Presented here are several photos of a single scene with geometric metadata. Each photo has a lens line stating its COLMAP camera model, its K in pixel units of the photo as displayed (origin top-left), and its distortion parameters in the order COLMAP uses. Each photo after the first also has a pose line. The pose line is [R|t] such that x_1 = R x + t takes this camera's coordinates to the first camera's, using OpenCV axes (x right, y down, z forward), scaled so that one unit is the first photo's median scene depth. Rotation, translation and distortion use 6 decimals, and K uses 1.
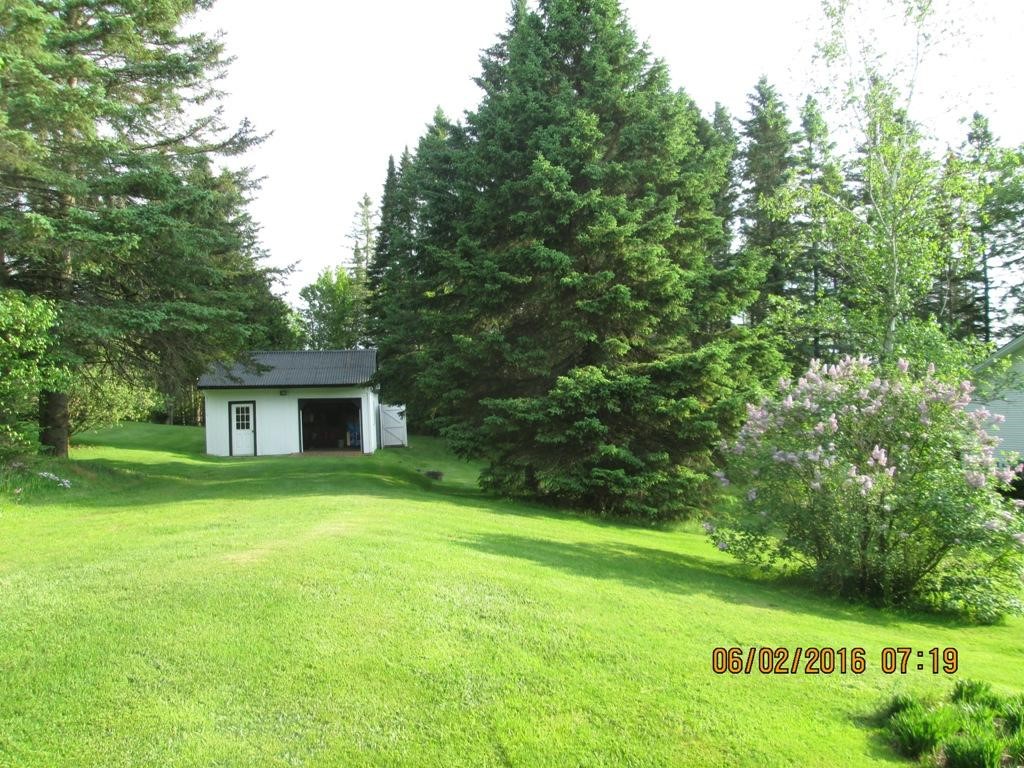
lens RADIAL K [[846.3, 0, 518.4], [0, 846.3, 383.1], [0, 0, 1]] dist [-0.051727, 0.021035]
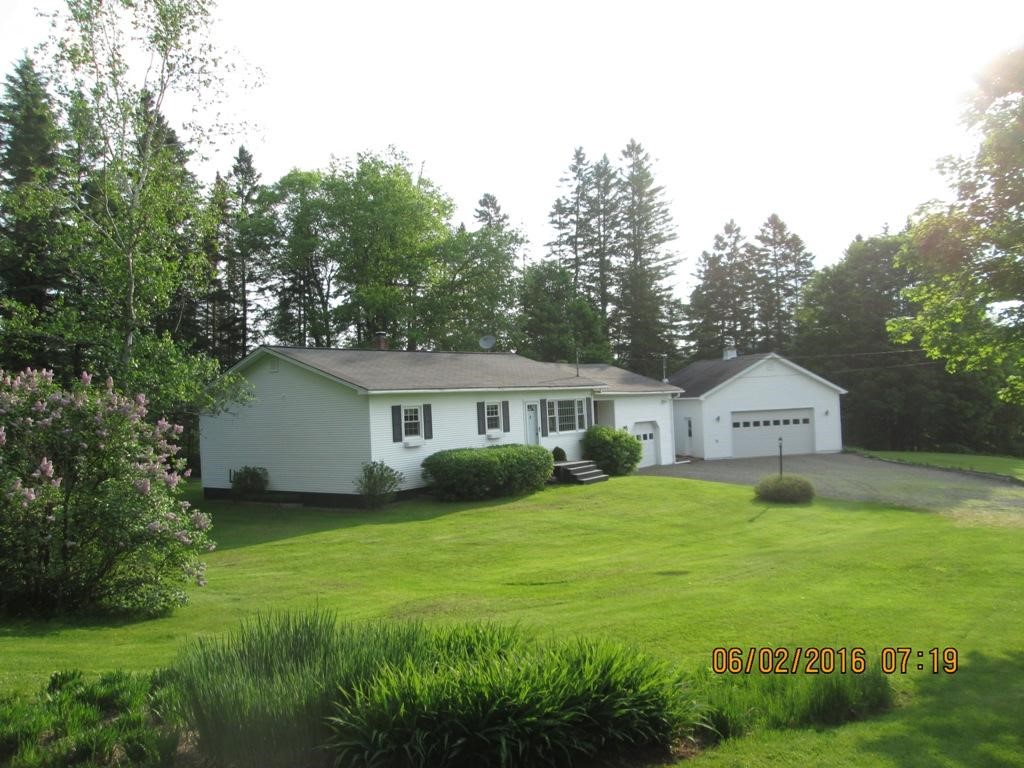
lens RADIAL K [[846.3, 0, 518.4], [0, 846.3, 383.1], [0, 0, 1]] dist [-0.051727, 0.021035]
pose [[0.693856, 0.022558, 0.719761, 0.042854], [-0.011469, 0.999729, -0.020277, -0.000429], [-0.720023, 0.005814, 0.693926, -0.045080]]
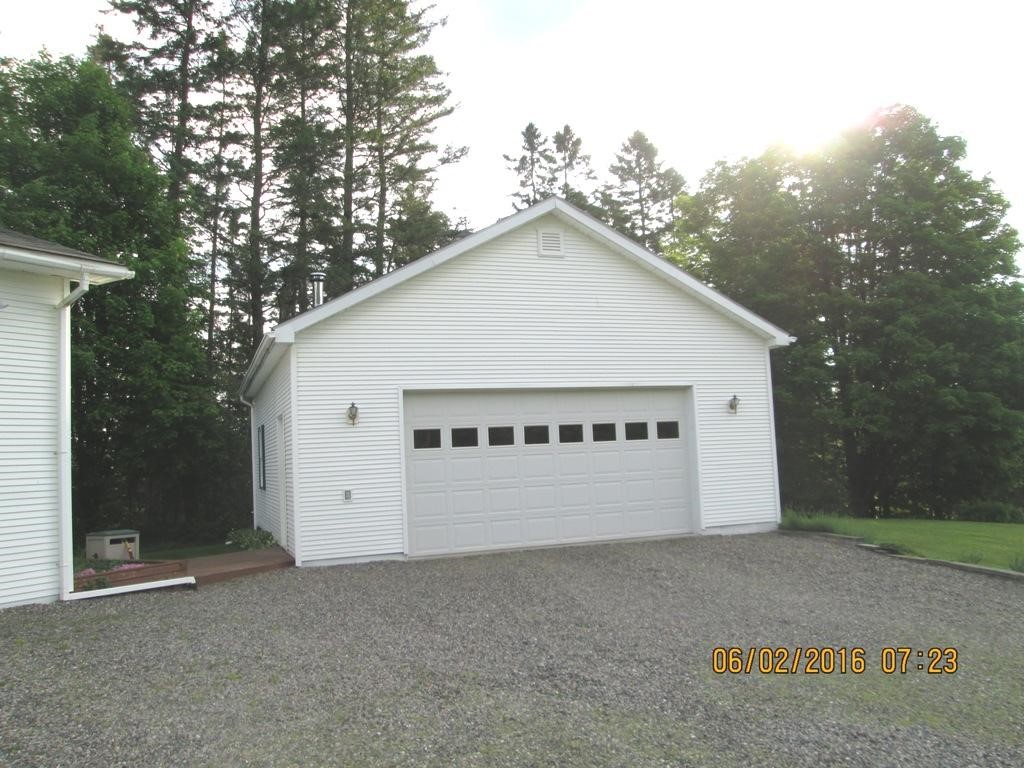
lens RADIAL K [[846.3, 0, 518.4], [0, 846.3, 383.1], [0, 0, 1]] dist [-0.051727, 0.021035]
pose [[0.606429, 0.080461, 0.791057, 1.352158], [-0.010778, 0.995607, -0.093005, 0.064122], [-0.795065, 0.047875, 0.604632, 0.540945]]
